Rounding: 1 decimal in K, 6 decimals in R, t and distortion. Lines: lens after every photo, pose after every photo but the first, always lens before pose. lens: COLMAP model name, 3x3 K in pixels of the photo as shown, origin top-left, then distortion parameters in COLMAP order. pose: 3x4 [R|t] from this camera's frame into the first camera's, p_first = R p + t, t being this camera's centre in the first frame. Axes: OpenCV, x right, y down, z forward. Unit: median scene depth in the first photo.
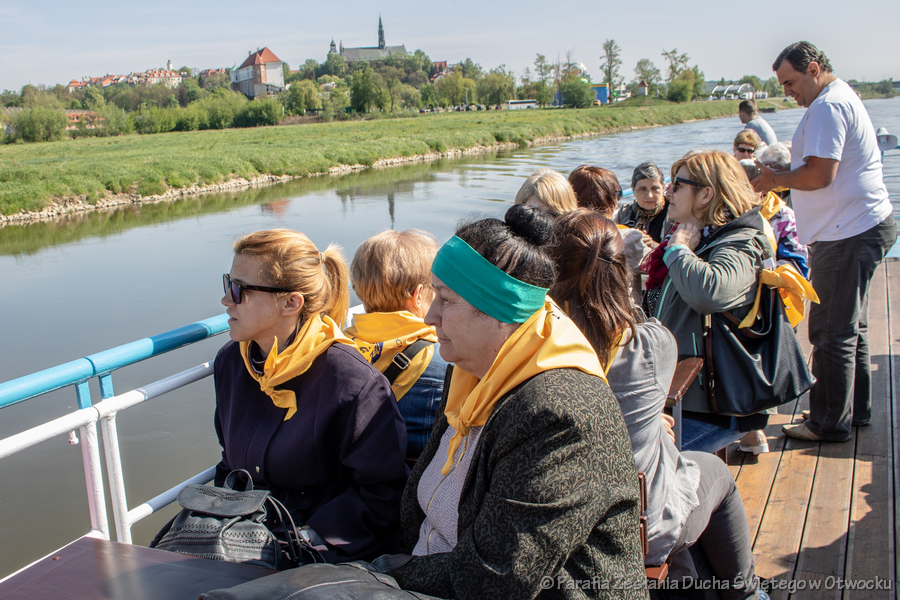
lens RADIAL K [[945.5, 0, 450.0], [0, 945.5, 300.0], [0, 0, 1]] dist [-0.155851, 0.159235]
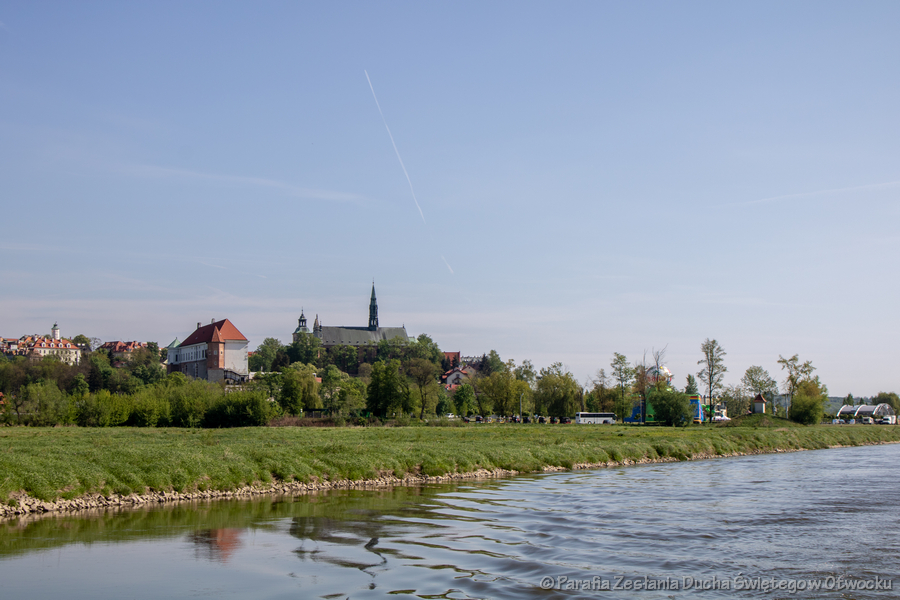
lens RADIAL K [[1542.6, 0, 450.0], [0, 1542.6, 300.0], [0, 0, 1]] dist [-0.004487, -0.018553]
pose [[0.997538, 0.057183, 0.040604, -0.093284], [-0.043789, 0.960074, -0.276299, 0.048909], [-0.054783, 0.273840, 0.960214, -0.213540]]
